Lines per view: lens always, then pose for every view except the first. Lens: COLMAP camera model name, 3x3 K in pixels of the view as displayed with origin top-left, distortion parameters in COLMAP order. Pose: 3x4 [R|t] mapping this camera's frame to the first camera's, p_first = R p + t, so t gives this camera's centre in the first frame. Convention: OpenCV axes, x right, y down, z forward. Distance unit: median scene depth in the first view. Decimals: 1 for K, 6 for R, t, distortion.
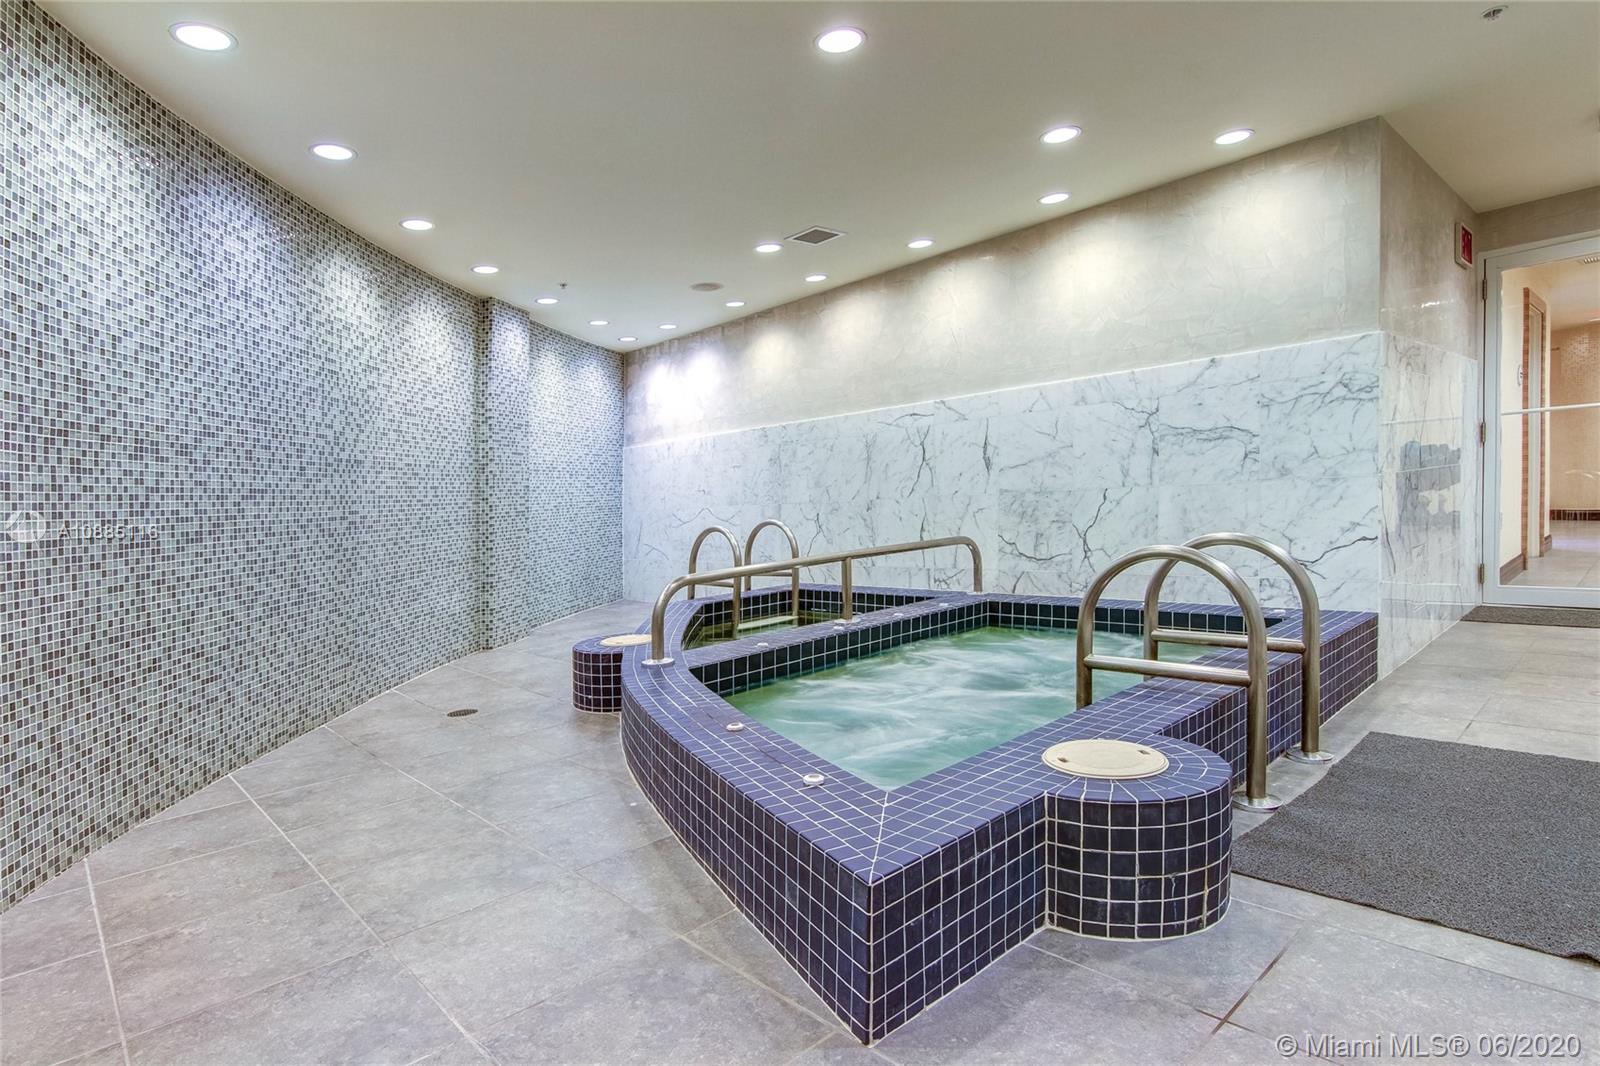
lens RADIAL K [[841.6, 0, 800.0], [0, 841.6, 533.0], [0, 0, 1]] dist [-0.003509, -0.001555]
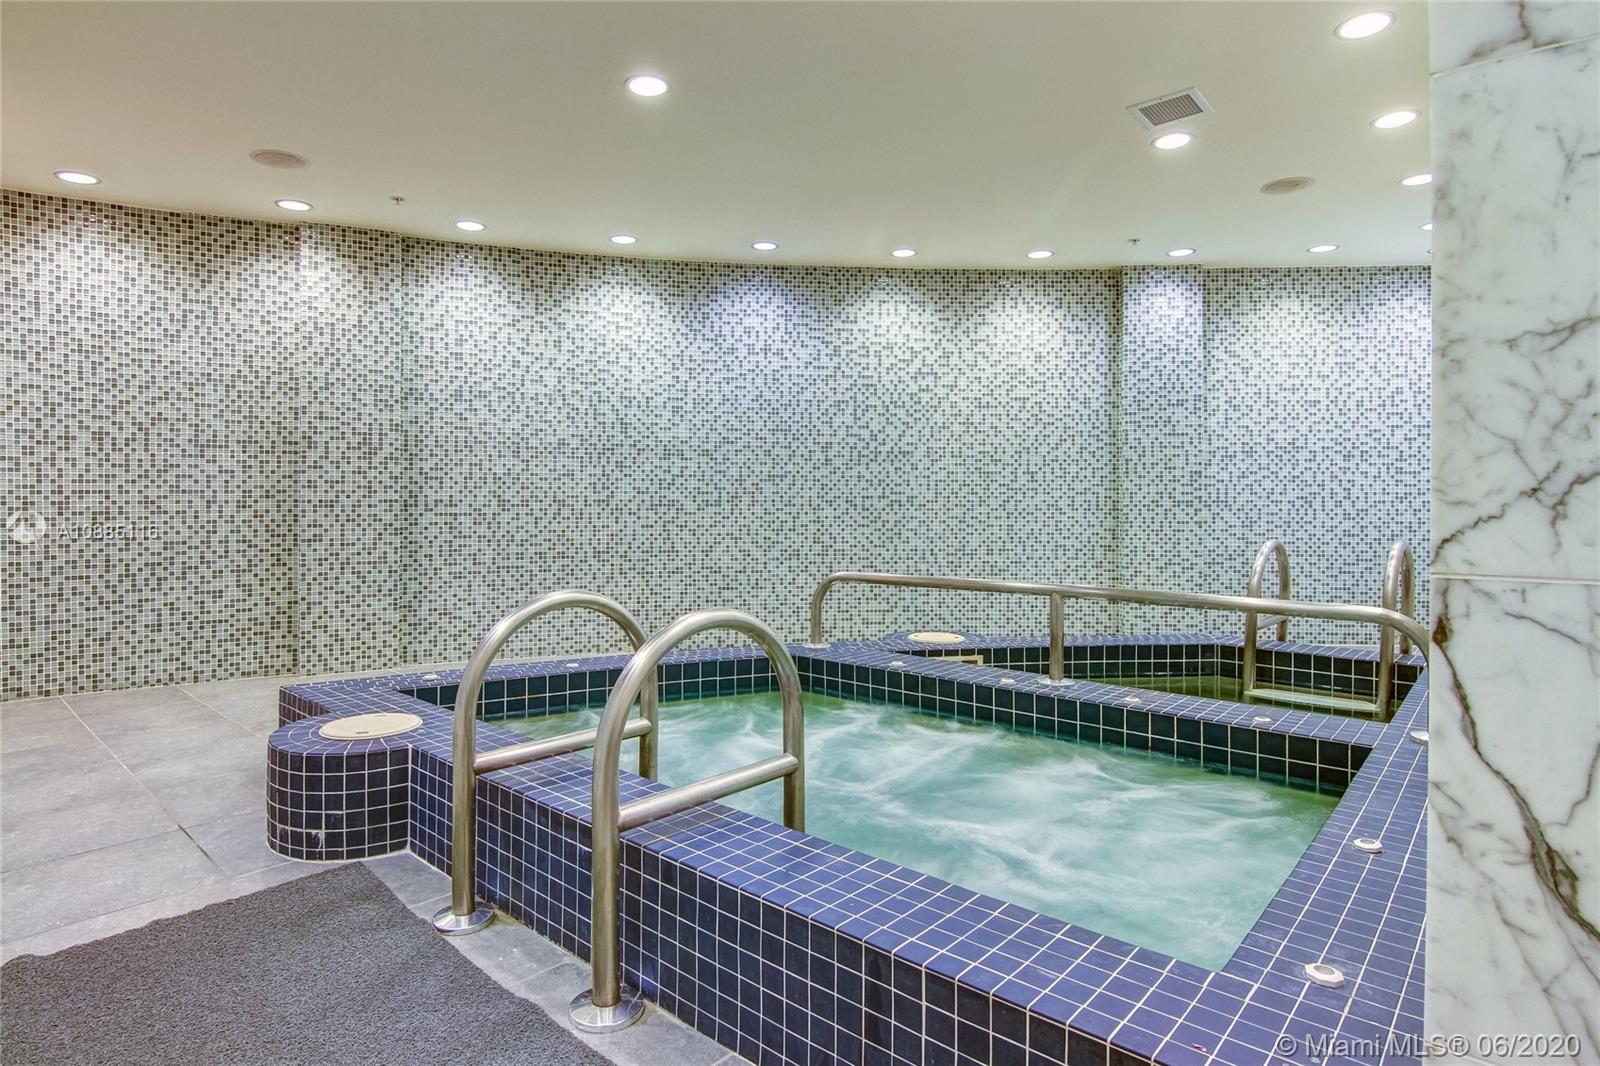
lens RADIAL K [[843.7, 0, 688.7], [0, 843.7, 526.3], [0, 0, 1]] dist [0.009290, -0.002427]
pose [[0.032559, 0.091542, -0.995269, 0.927149], [-0.050357, 0.994682, 0.089841, -0.092909], [0.998200, 0.047194, 0.036995, 0.823327]]
